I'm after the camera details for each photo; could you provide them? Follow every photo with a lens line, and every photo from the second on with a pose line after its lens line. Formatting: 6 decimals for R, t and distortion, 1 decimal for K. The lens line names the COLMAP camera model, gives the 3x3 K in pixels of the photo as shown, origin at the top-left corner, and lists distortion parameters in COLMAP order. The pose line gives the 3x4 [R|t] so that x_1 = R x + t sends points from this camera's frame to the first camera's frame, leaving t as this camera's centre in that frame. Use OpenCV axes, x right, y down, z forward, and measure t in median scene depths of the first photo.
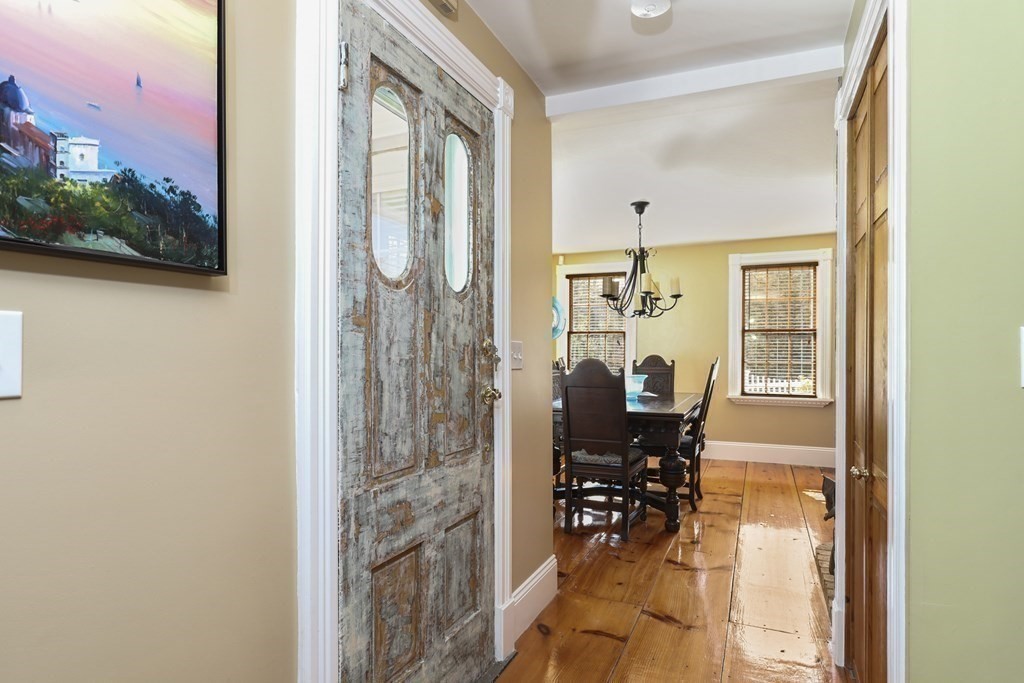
lens RADIAL K [[560.8, 0, 513.5], [0, 560.8, 354.7], [0, 0, 1]] dist [0.001194, -0.001253]
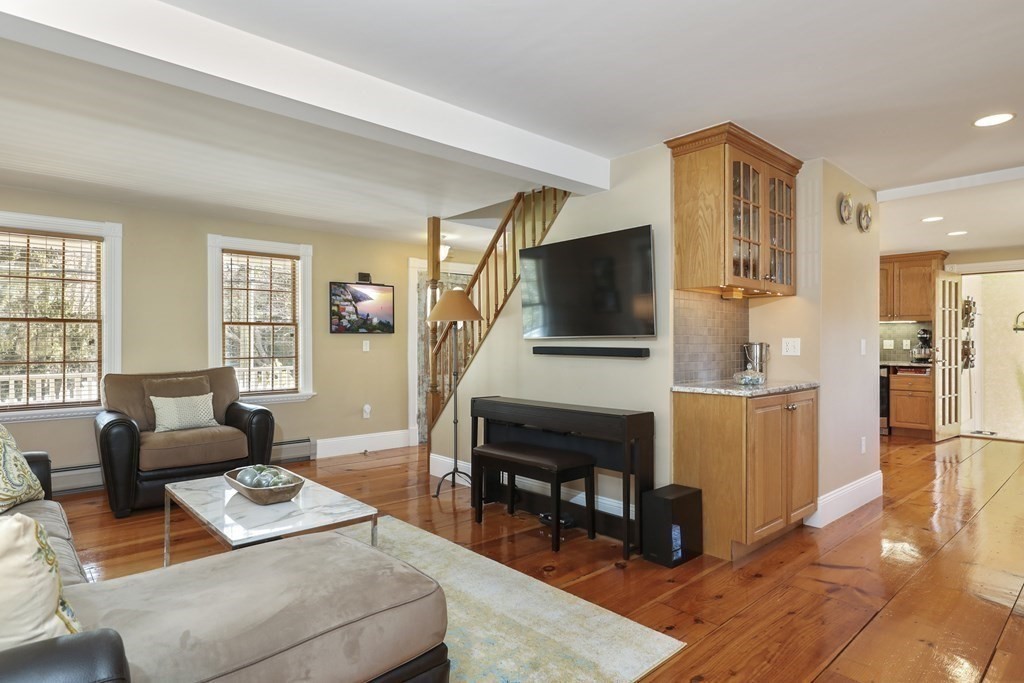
lens RADIAL K [[560.4, 0, 512.0], [0, 560.4, 341.5], [0, 0, 1]] dist [0.017602, 0.000113]
pose [[0.916029, -0.007061, -0.401051, 2.681744], [0.004519, 0.999963, -0.007285, -0.000267], [0.401087, 0.004861, 0.916027, -3.520331]]
